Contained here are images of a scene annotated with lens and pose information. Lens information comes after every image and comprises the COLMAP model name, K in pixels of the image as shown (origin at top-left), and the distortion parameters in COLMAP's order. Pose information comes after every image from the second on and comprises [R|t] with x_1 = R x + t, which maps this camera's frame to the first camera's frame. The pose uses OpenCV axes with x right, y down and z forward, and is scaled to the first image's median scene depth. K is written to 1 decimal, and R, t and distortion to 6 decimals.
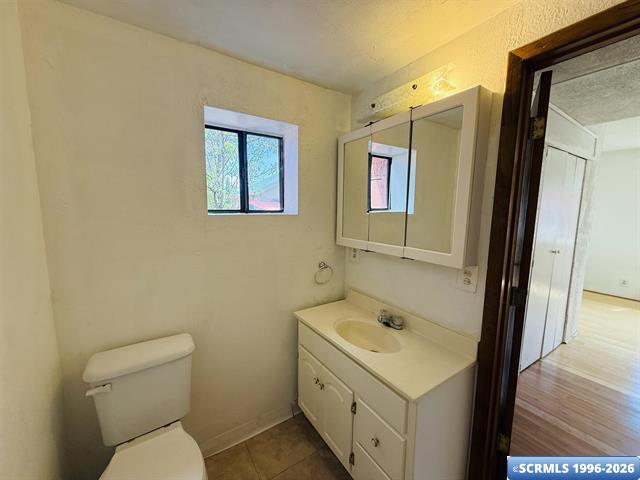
lens RADIAL K [[255.6, 0, 317.8], [0, 255.6, 239.1], [0, 0, 1]] dist [0.001372, 0.000167]
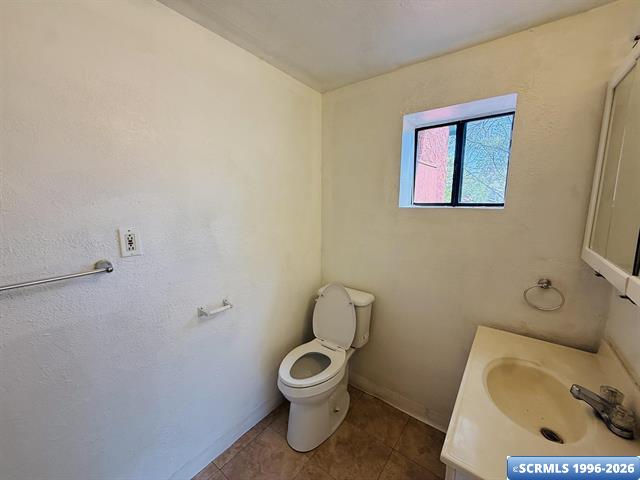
lens RADIAL K [[255.6, 0, 317.8], [0, 255.6, 239.1], [0, 0, 1]] dist [0.001372, 0.000167]
pose [[0.323406, 0.128740, -0.937462, 0.487215], [-0.107325, 0.989299, 0.098834, -0.020109], [0.940154, 0.068650, 0.333763, 0.203457]]
